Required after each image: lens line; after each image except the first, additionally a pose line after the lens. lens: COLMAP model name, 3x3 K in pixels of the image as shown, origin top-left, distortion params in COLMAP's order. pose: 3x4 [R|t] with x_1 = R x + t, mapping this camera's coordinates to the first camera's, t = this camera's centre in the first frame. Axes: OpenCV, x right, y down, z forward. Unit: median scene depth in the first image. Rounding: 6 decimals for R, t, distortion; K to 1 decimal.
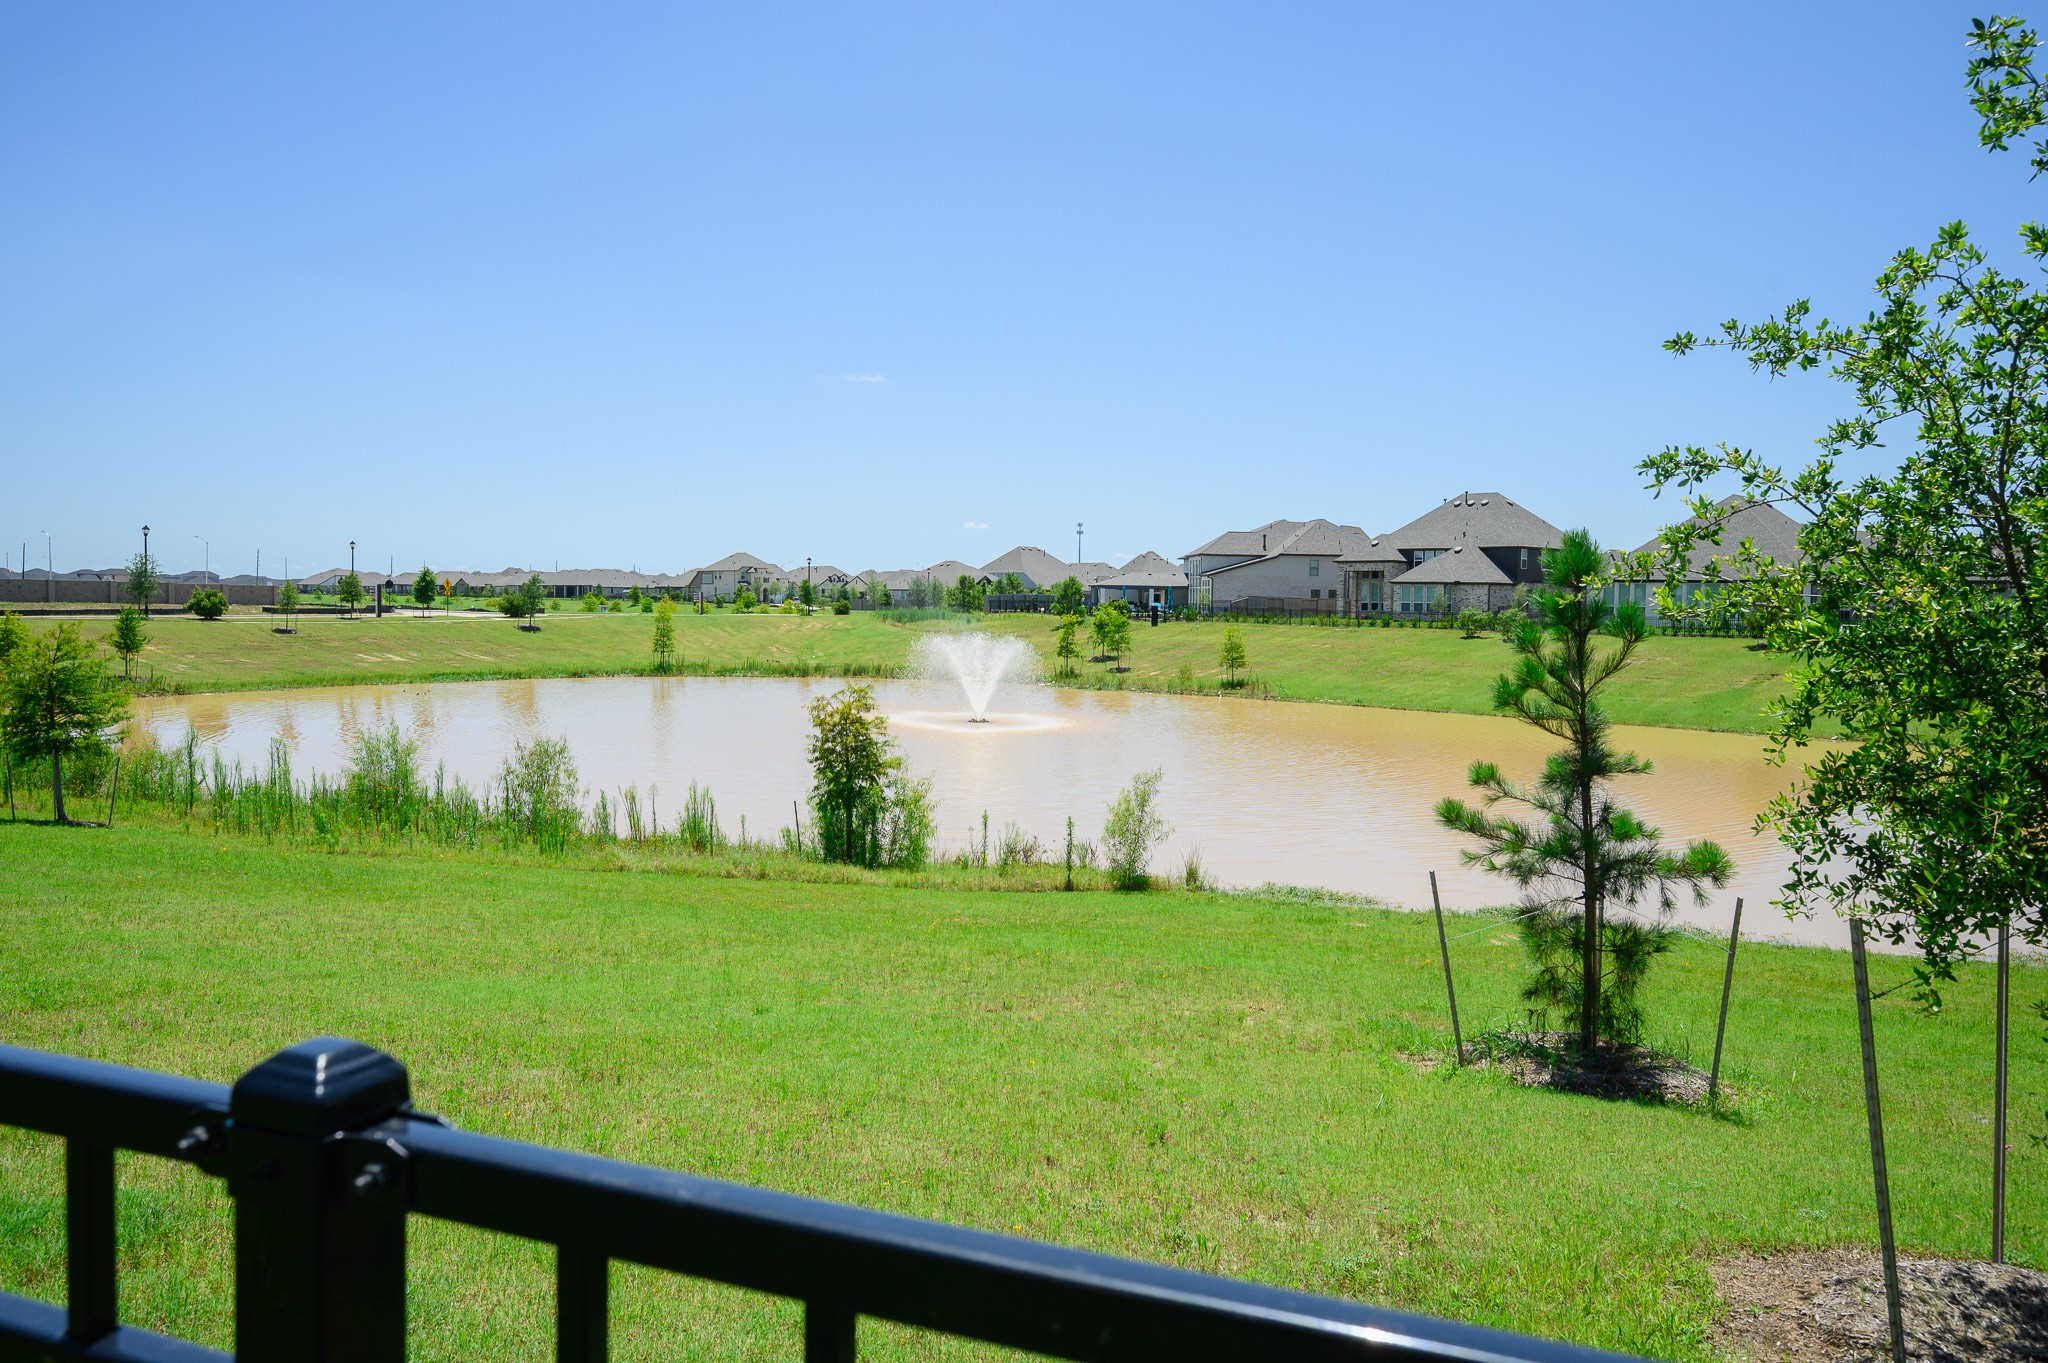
lens RADIAL K [[1655.4, 0, 1018.6], [0, 1655.4, 682.6], [0, 0, 1]] dist [-0.002871, -0.001911]
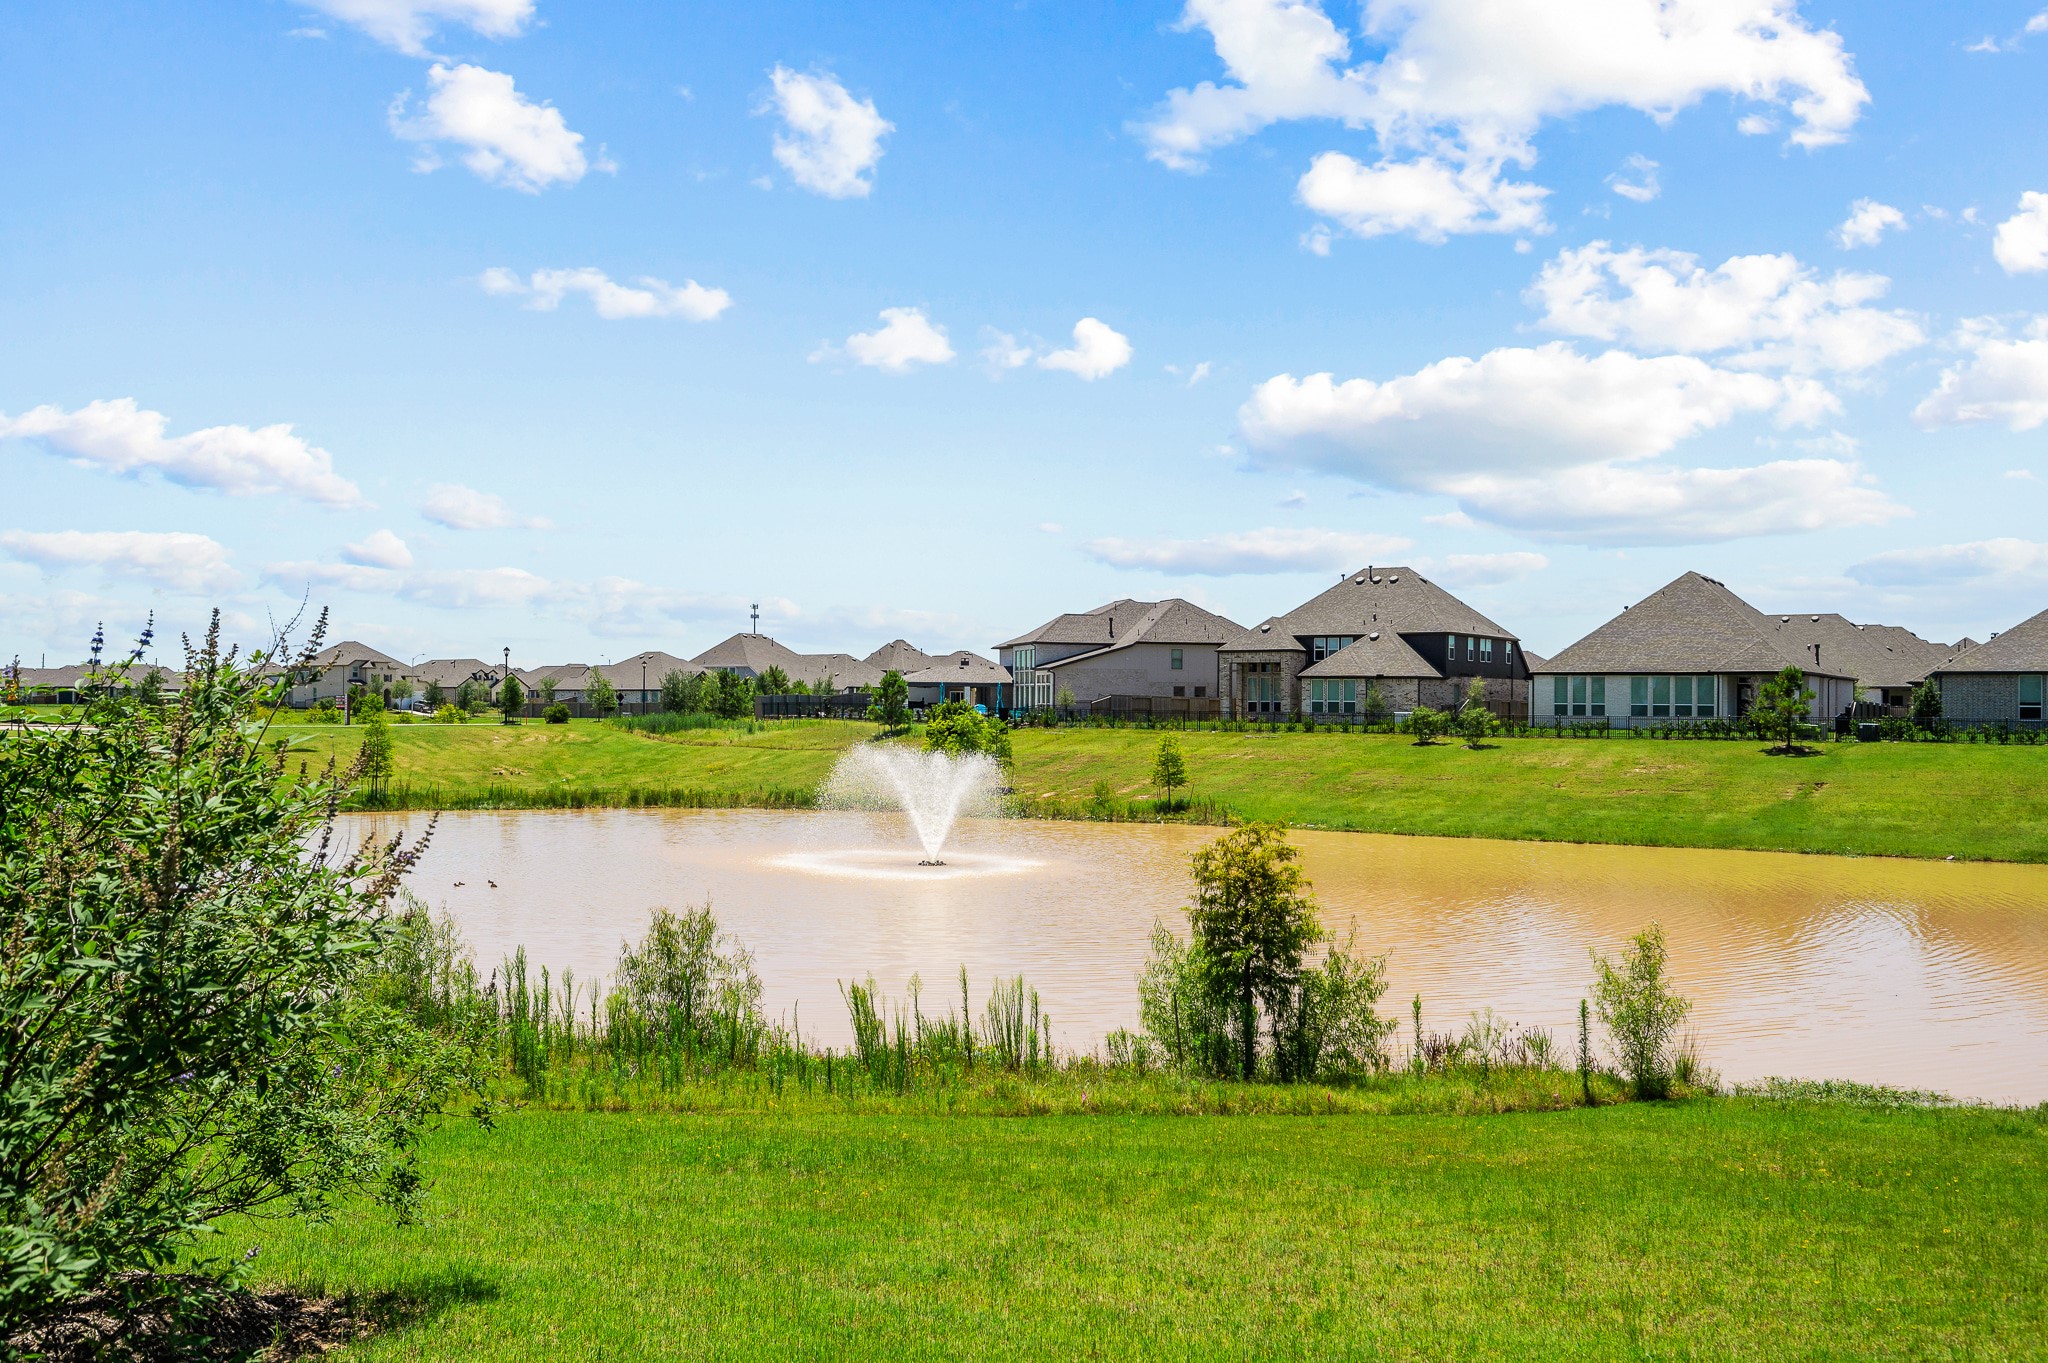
lens RADIAL K [[2040.4, 0, 1018.7], [0, 2040.4, 692.1], [0, 0, 1]] dist [0.003386, 0.000000]
pose [[0.973635, -0.005986, 0.228033, -0.135243], [0.018454, 0.998446, -0.052585, -0.003267], [-0.227364, 0.055407, 0.972232, 0.064426]]
